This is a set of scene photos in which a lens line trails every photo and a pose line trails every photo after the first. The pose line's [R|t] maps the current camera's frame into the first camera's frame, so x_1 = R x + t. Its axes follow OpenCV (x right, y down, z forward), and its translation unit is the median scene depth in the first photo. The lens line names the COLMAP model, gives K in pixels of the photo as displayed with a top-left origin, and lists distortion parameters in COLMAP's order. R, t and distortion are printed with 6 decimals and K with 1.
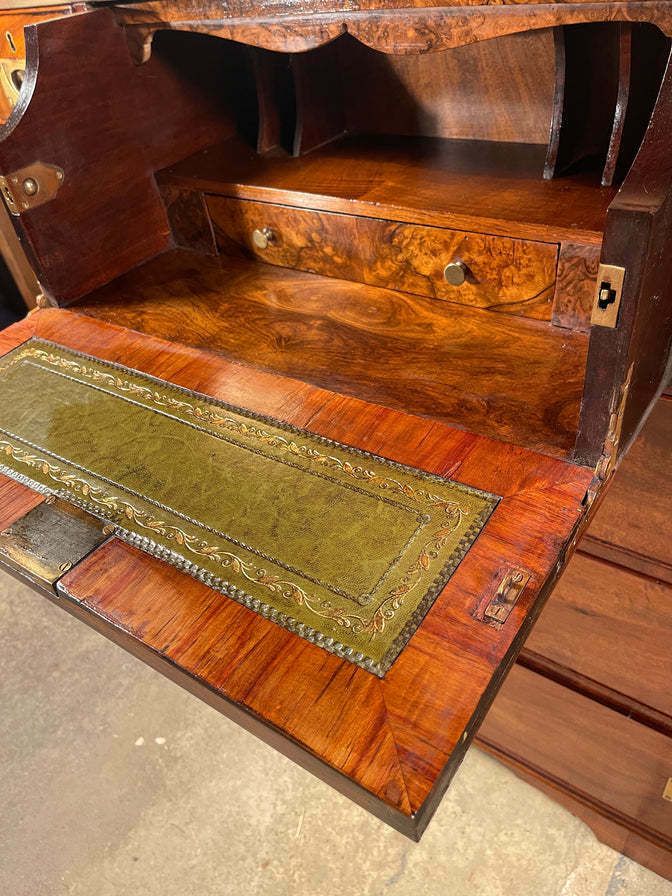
lens RADIAL K [[687.0, 0, 336.2], [0, 687.0, 452.4], [0, 0, 1]] dist [0.070298, -0.110353]
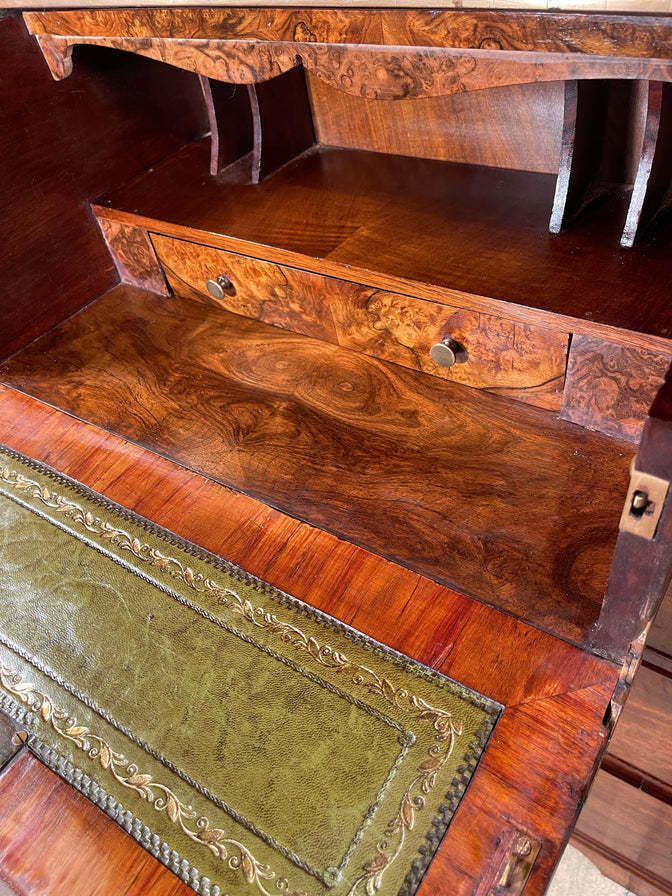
lens RADIAL K [[687.0, 0, 337.8], [0, 687.0, 438.1], [0, 0, 1]] dist [0.070298, -0.110353]
pose [[0.999642, -0.026459, 0.003967, 0.042021], [0.026043, 0.996264, 0.082338, -0.249105], [-0.006131, -0.082205, 0.996597, 0.179347]]
